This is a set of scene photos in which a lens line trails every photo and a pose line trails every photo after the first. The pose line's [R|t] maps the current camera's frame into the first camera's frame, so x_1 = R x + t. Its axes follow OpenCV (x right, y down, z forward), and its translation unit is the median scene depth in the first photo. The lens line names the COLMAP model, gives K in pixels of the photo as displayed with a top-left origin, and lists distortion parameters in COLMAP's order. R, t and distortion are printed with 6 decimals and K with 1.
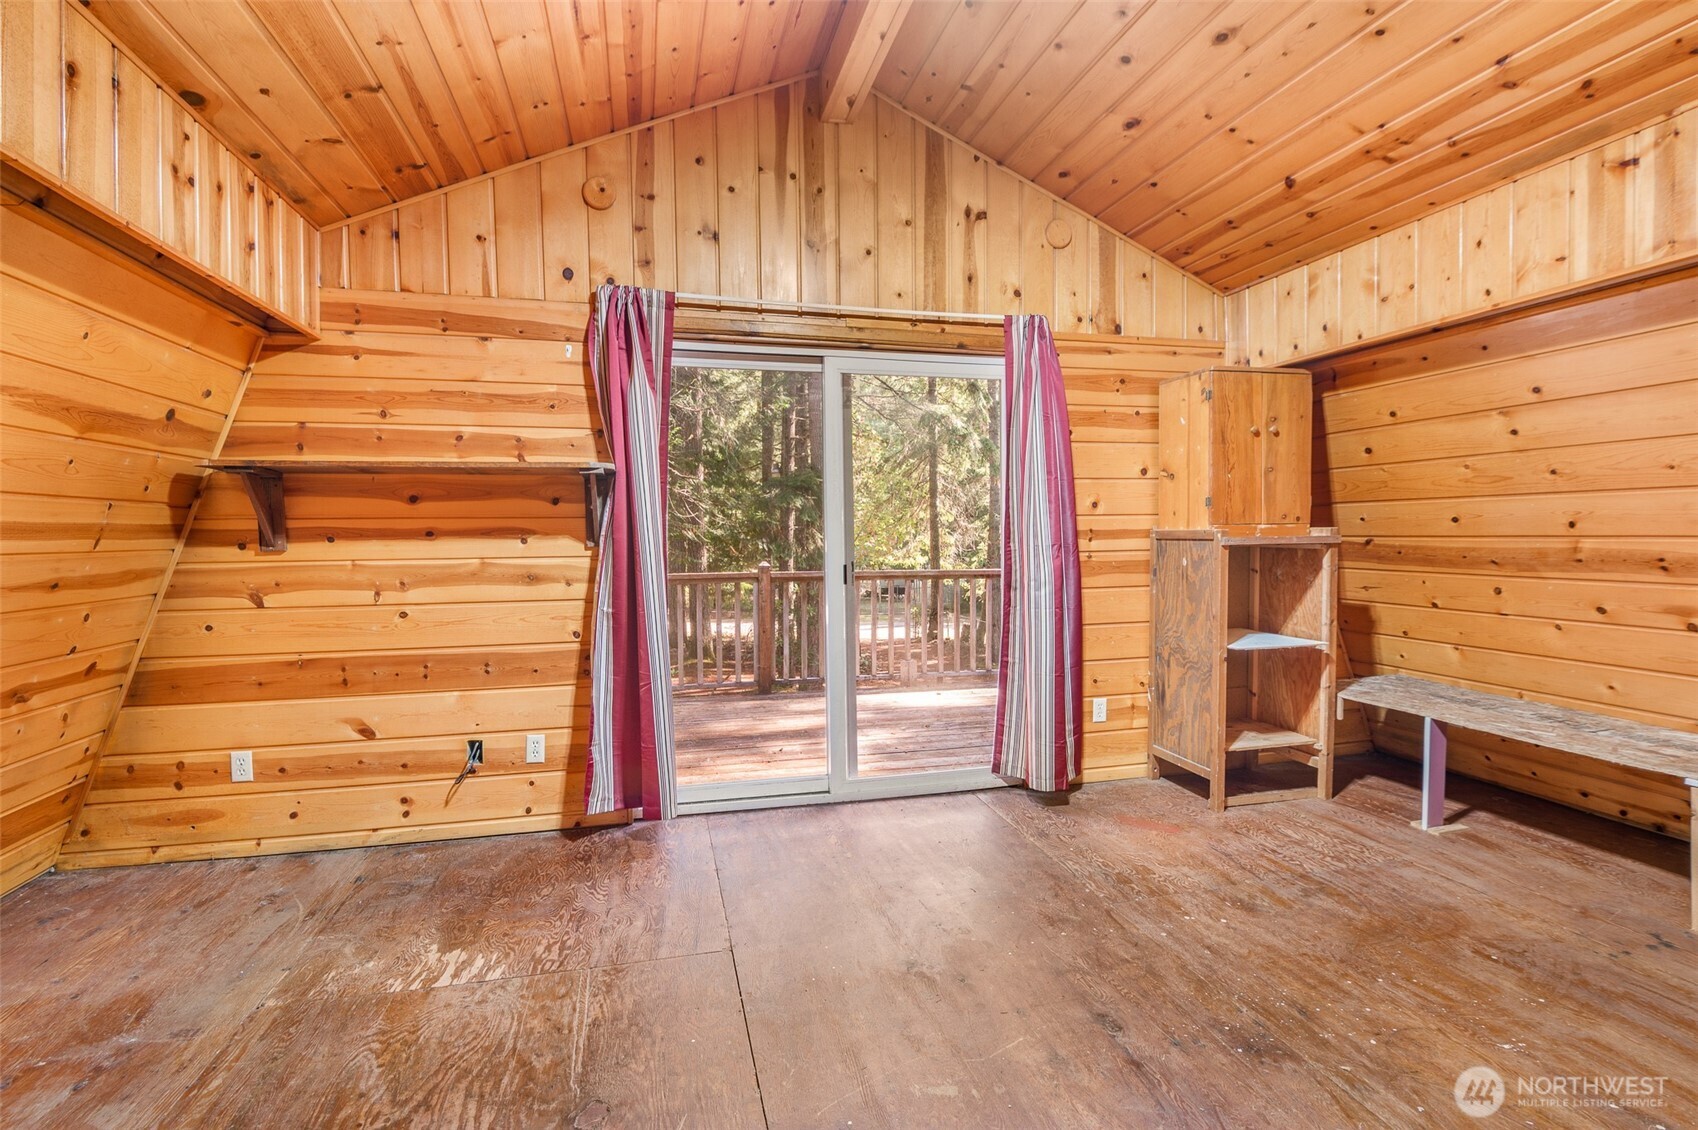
lens RADIAL K [[799.4, 0, 849.0], [0, 799.4, 565.0], [0, 0, 1]] dist [-0.000260, -0.010726]
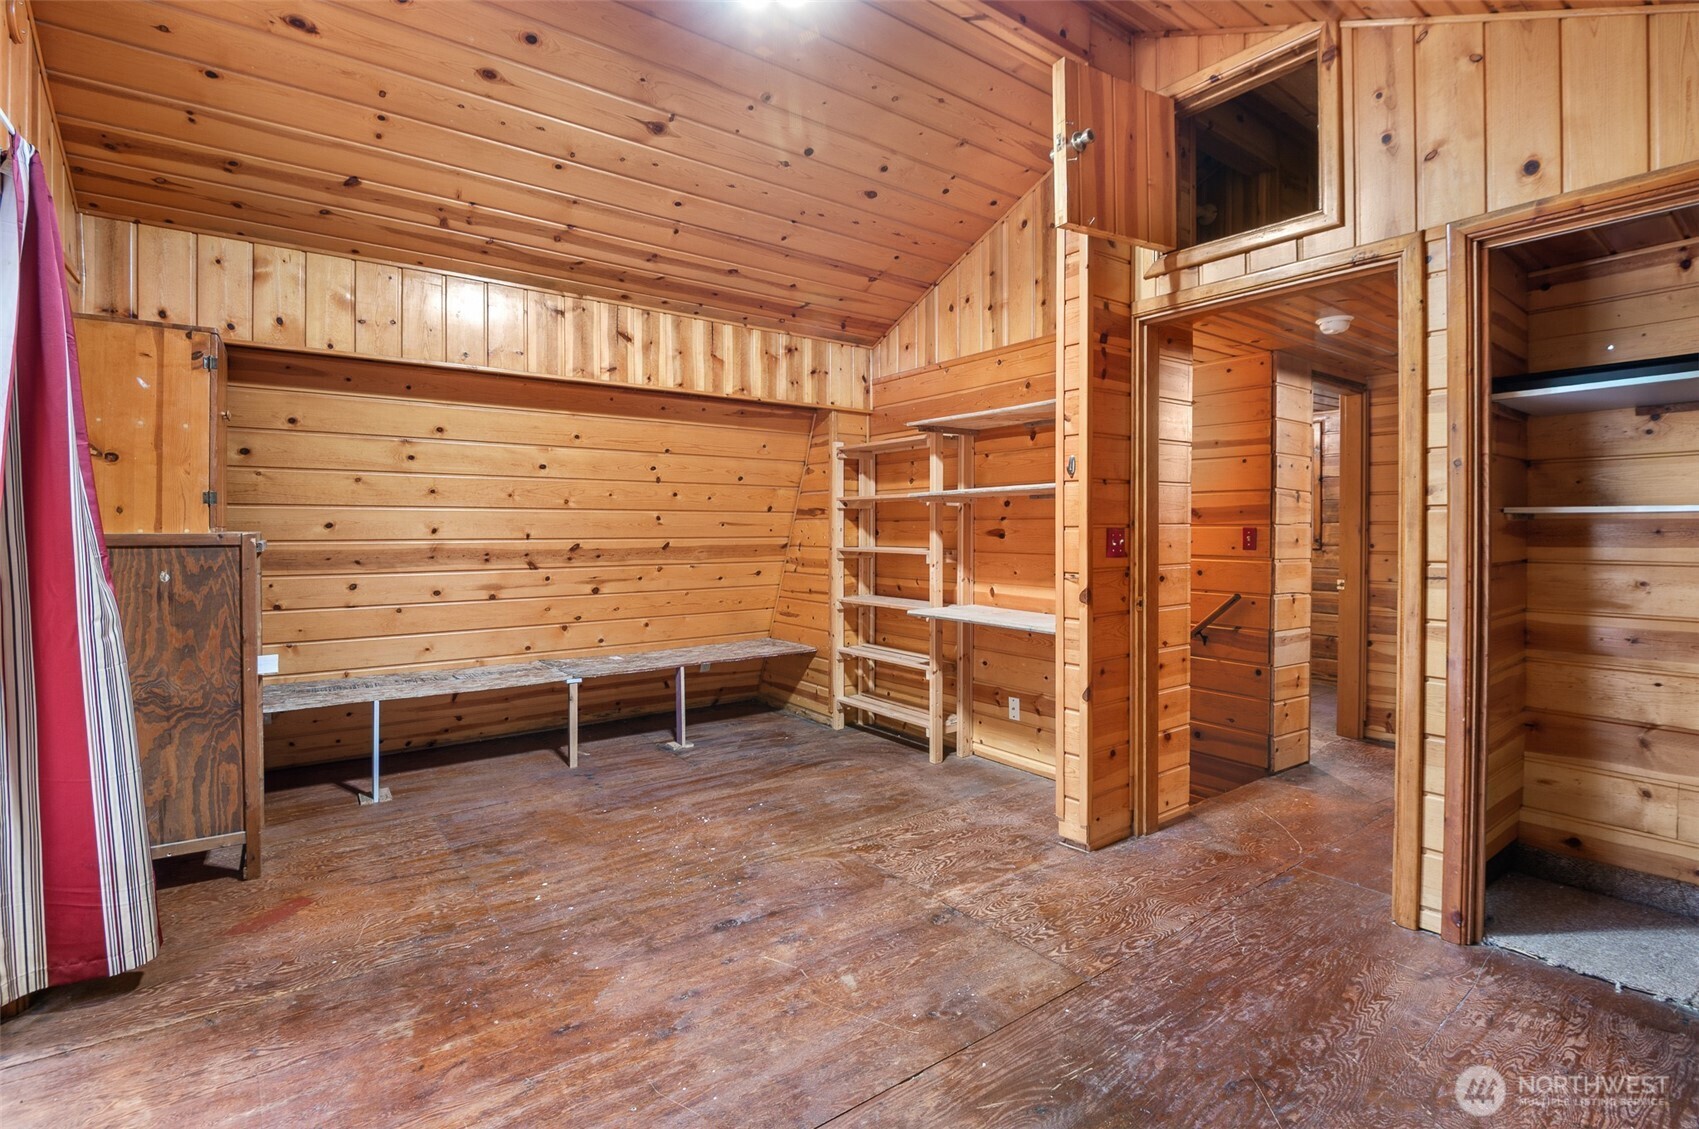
lens RADIAL K [[790.7, 0, 860.1], [0, 790.7, 539.4], [0, 0, 1]] dist [-0.002260, -0.010061]
pose [[-0.389046, -0.001362, 0.921217, -0.612607], [0.039618, 0.999049, 0.018208, -0.032630], [-0.920366, 0.043581, -0.388623, 0.855373]]
